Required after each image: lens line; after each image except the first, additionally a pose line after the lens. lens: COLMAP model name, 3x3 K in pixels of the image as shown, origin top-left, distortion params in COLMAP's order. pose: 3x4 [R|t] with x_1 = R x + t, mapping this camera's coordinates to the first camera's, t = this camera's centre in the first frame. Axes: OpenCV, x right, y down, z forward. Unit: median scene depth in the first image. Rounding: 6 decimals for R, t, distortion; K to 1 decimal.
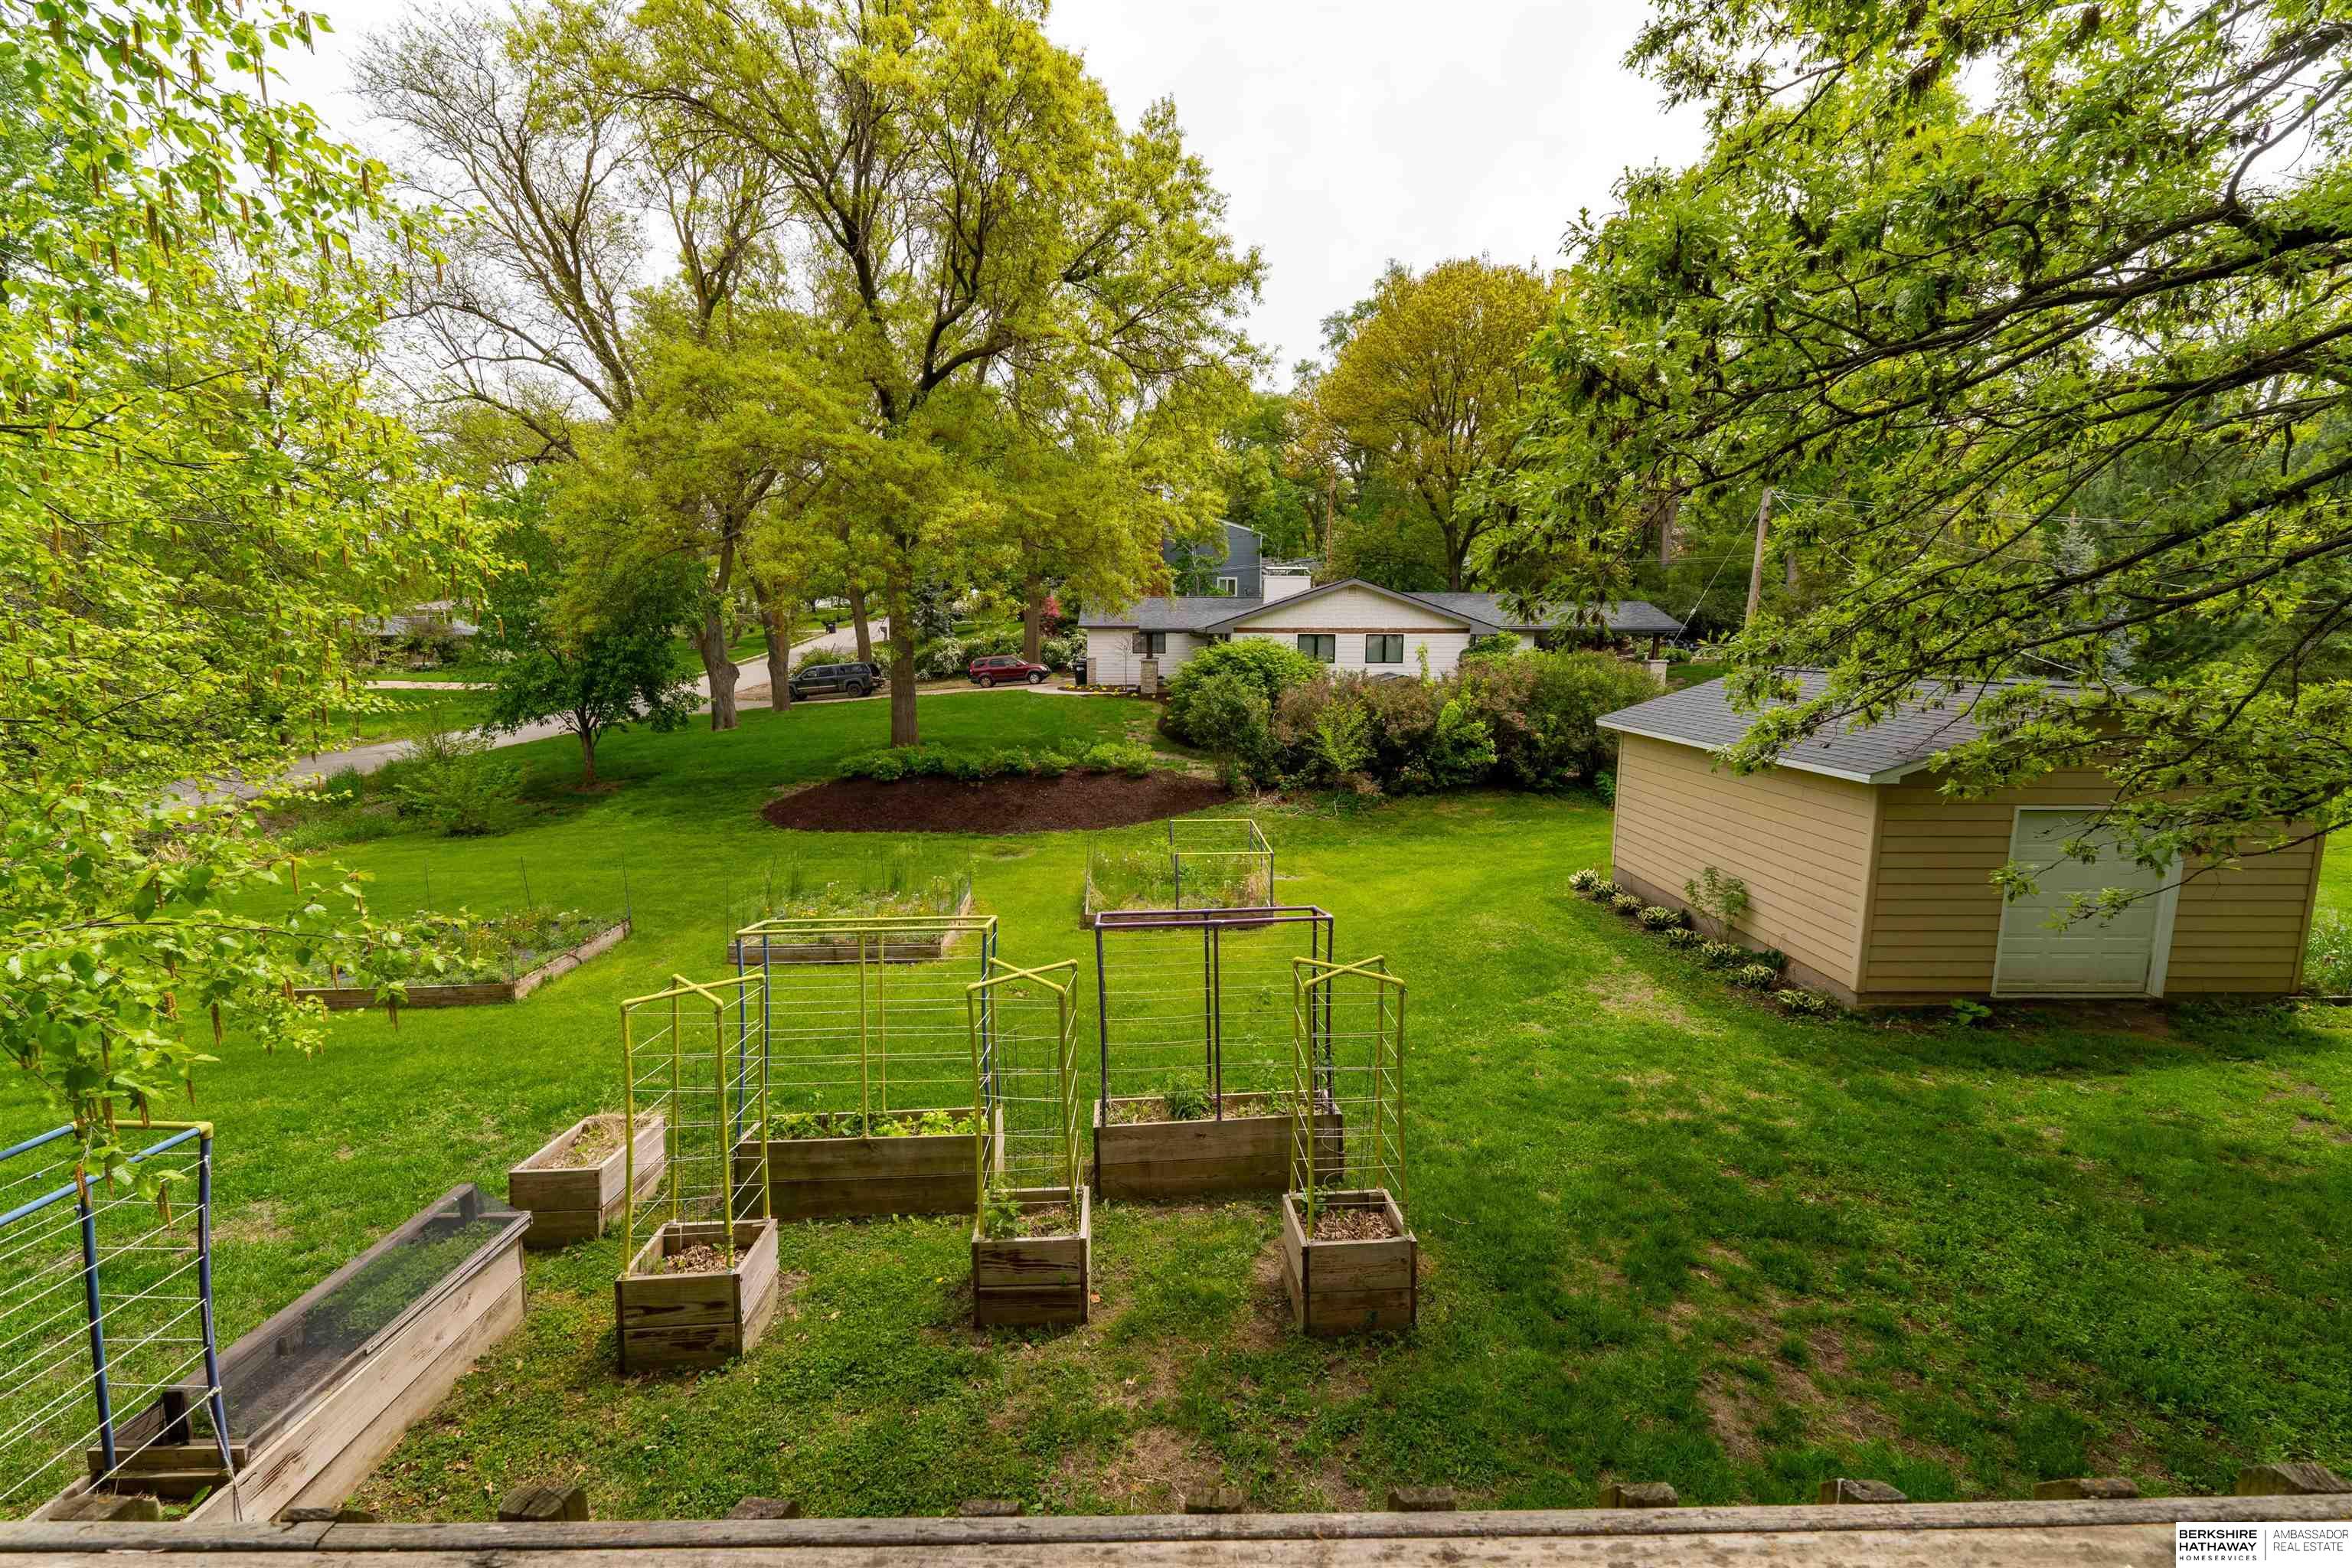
lens RADIAL K [[982.8, 0, 1179.5], [0, 982.8, 779.2], [0, 0, 1]] dist [0.001242, 0.000377]
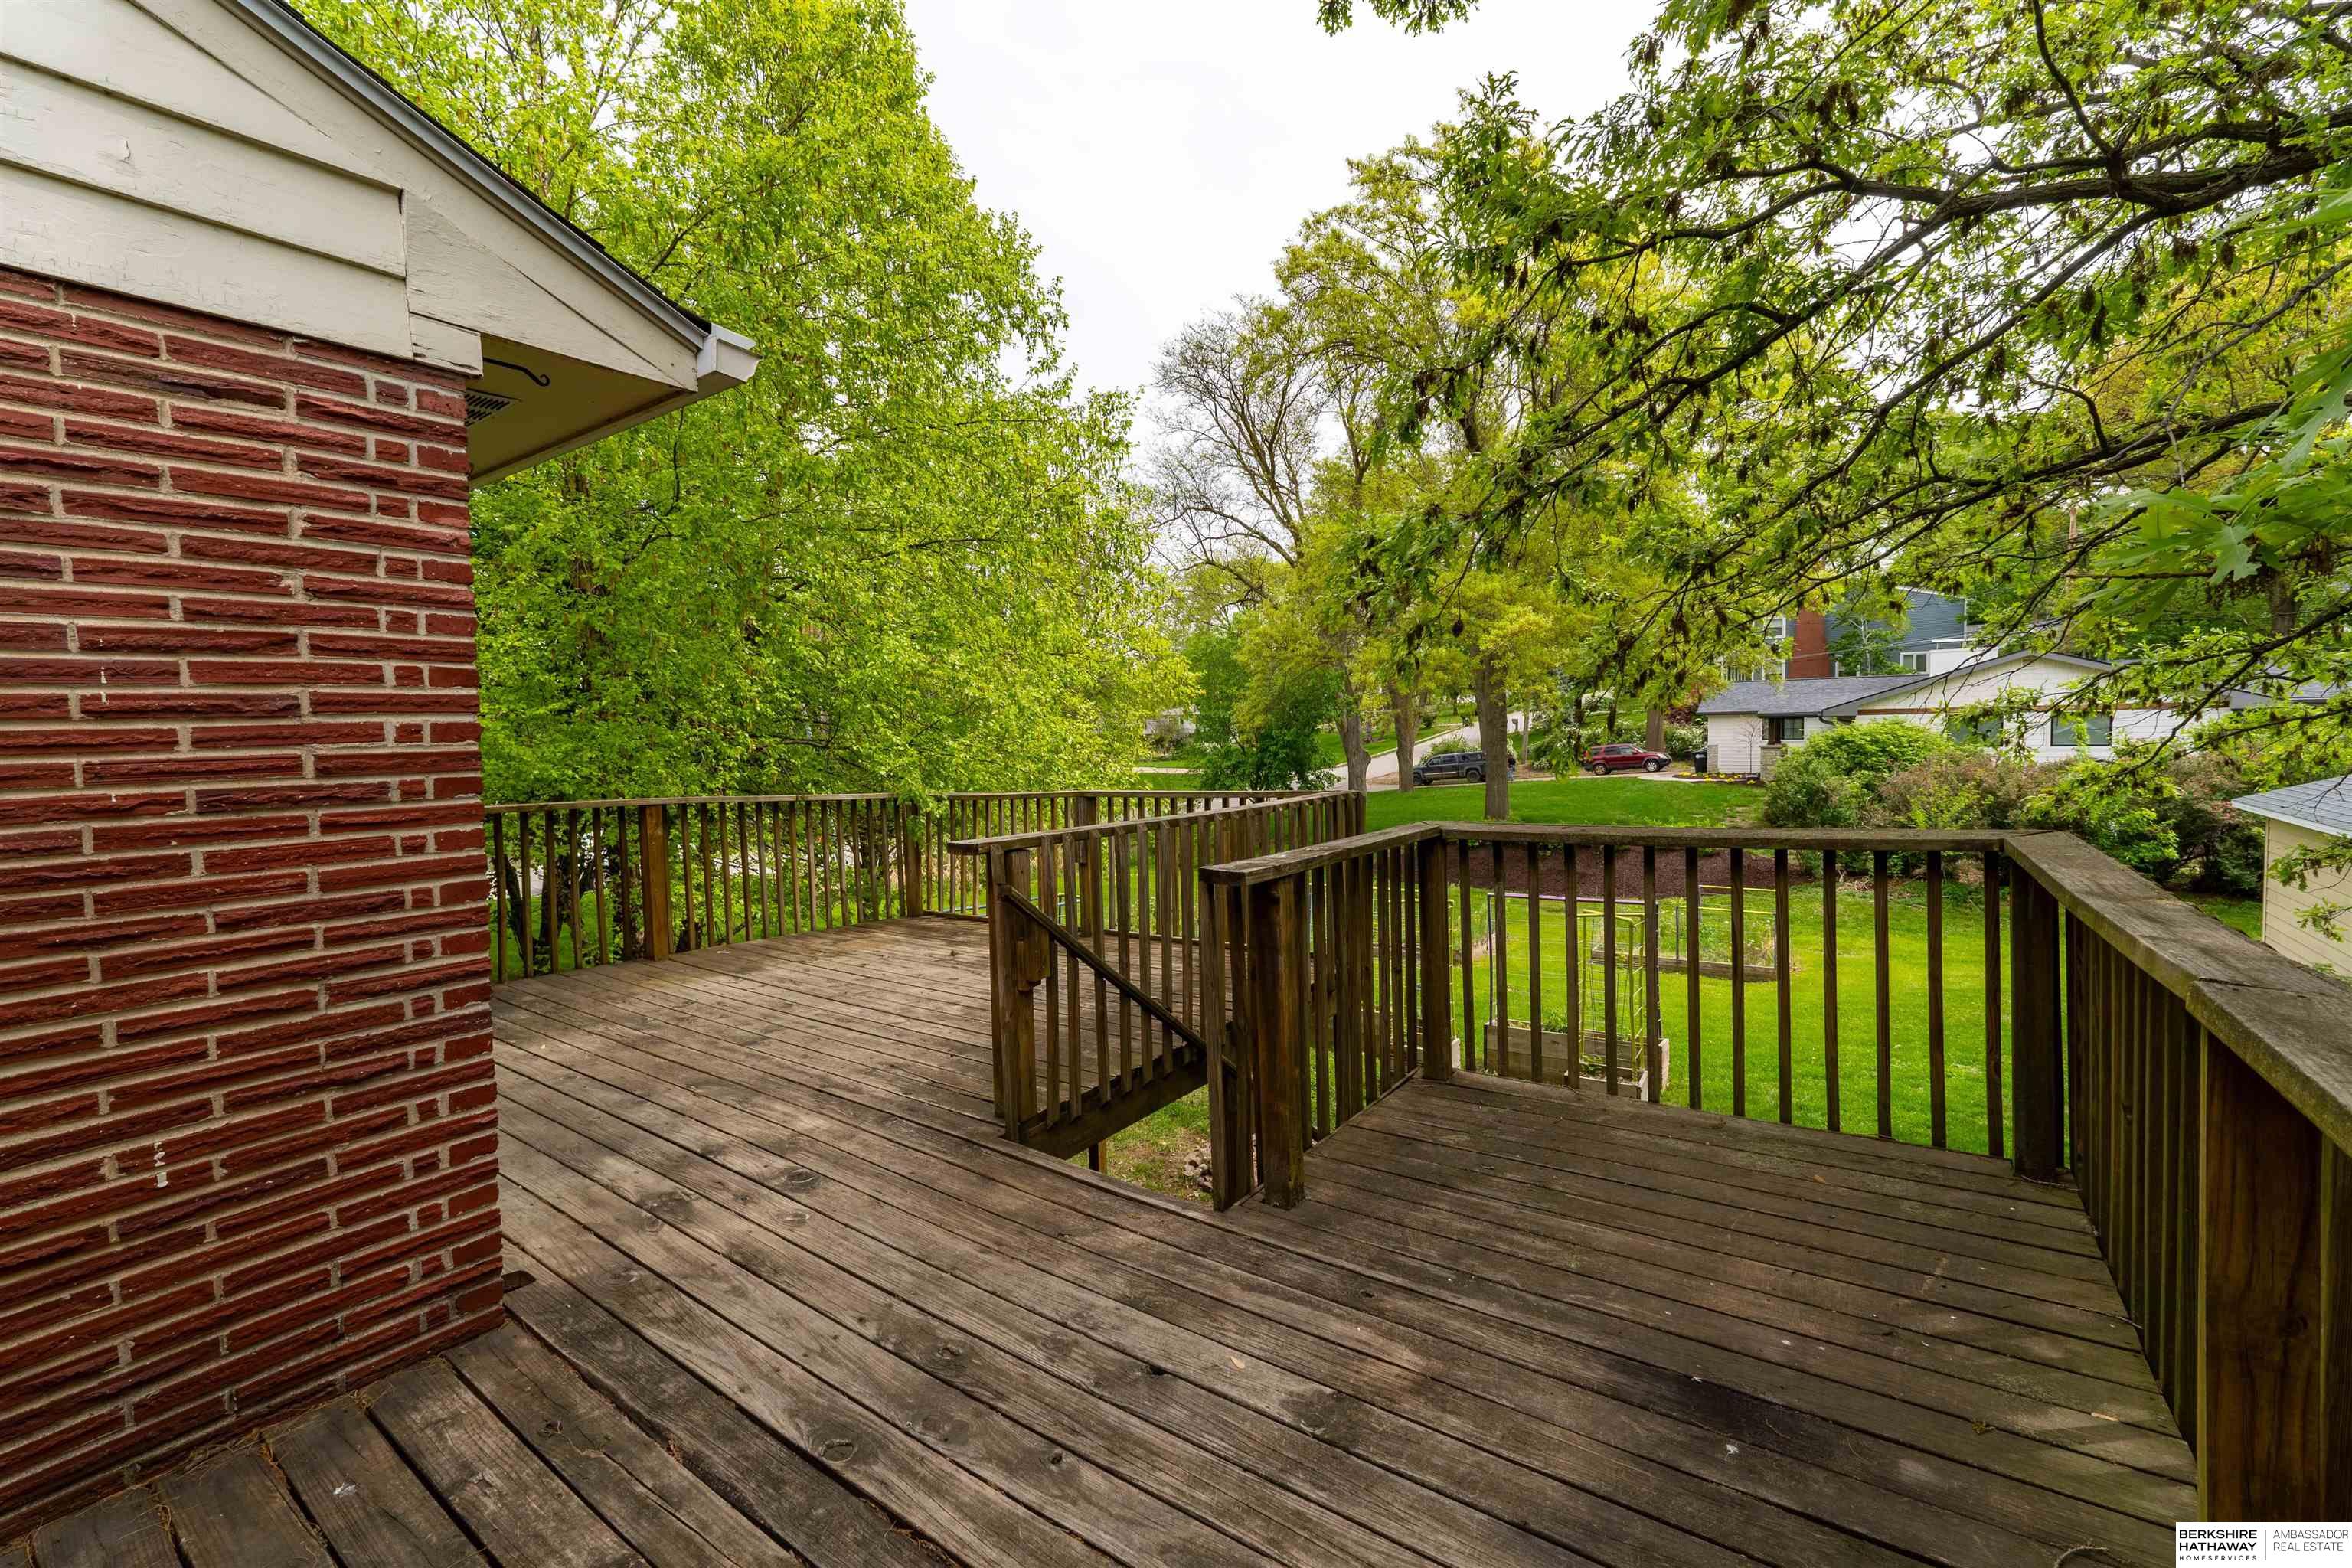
lens RADIAL K [[986.8, 0, 1172.8], [0, 986.8, 765.9], [0, 0, 1]] dist [0.001028, -0.000136]
pose [[0.801285, 0.002861, -0.598275, 0.088690], [-0.067118, 0.994106, -0.085138, 0.020862], [0.594505, 0.108375, 0.796755, -0.119672]]
